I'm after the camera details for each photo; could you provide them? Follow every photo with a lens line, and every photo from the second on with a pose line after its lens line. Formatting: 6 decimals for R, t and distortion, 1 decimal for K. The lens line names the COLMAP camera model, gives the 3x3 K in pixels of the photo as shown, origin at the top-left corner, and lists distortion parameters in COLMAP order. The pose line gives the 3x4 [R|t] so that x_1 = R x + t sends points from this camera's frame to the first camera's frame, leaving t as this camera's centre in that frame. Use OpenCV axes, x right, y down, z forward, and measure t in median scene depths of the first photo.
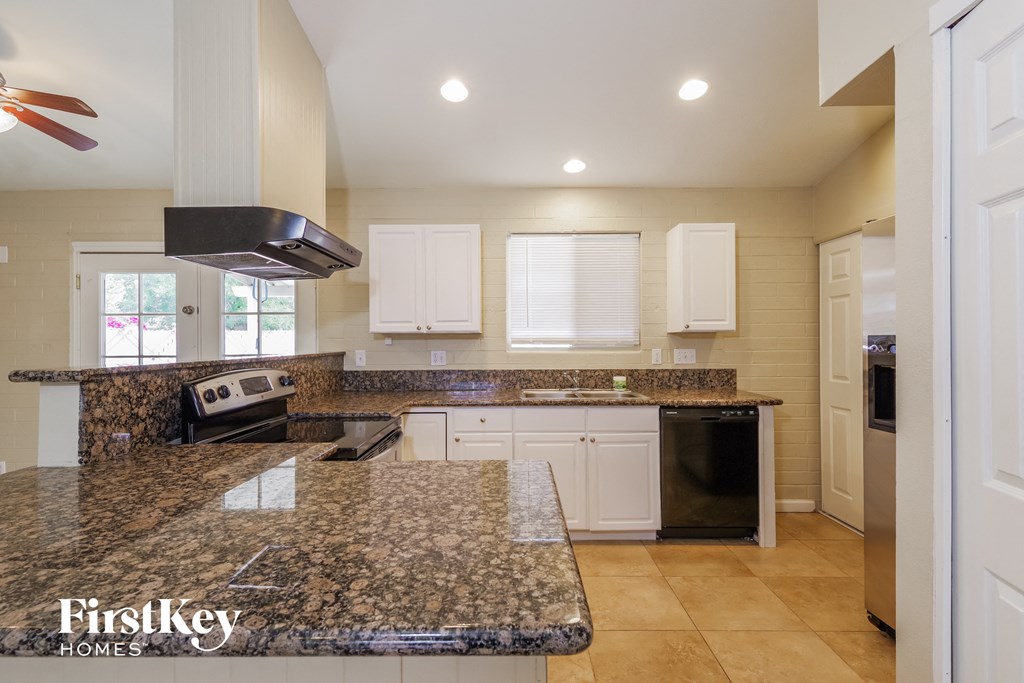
lens RADIAL K [[485.2, 0, 515.1], [0, 485.2, 339.2], [0, 0, 1]] dist [0.010508, -0.000240]
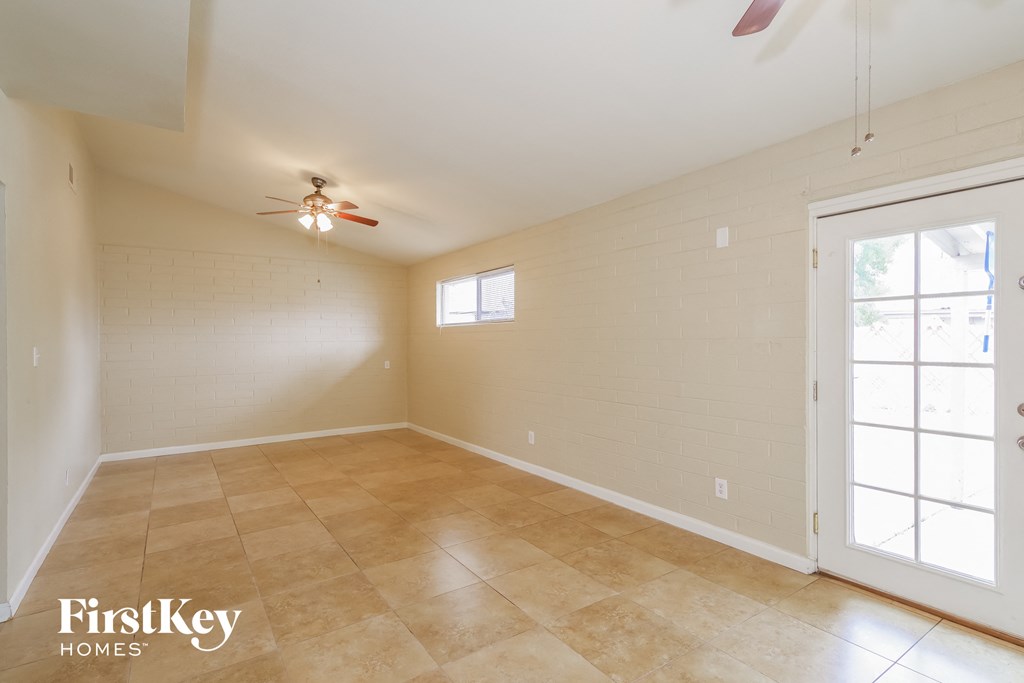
lens RADIAL K [[494.6, 0, 514.8], [0, 494.6, 340.8], [0, 0, 1]] dist [0.000372, -0.000246]
pose [[0.564152, 0.002986, -0.825665, -0.548335], [0.010297, 0.999890, 0.010652, -0.006263], [0.825607, -0.014511, 0.564059, 0.218021]]
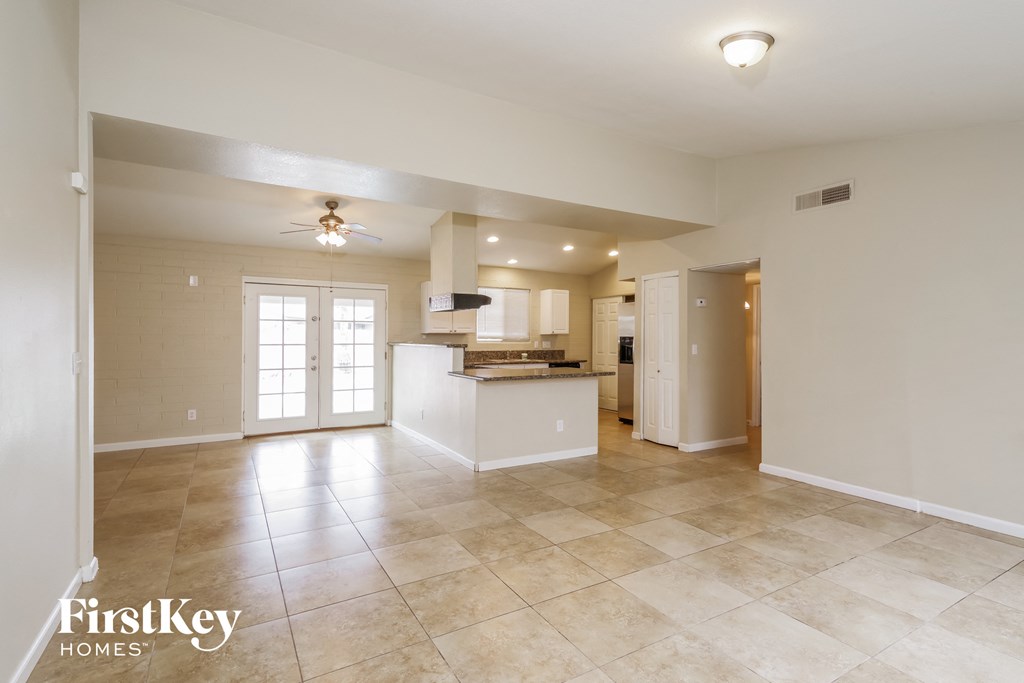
lens RADIAL K [[485.2, 0, 513.5], [0, 485.2, 338.2], [0, 0, 1]] dist [0.010508, -0.000240]
pose [[0.861135, 0.006508, 0.508334, -0.969200], [-0.013227, 0.999866, 0.009606, -0.015363], [-0.508204, -0.014995, 0.861106, -0.917779]]
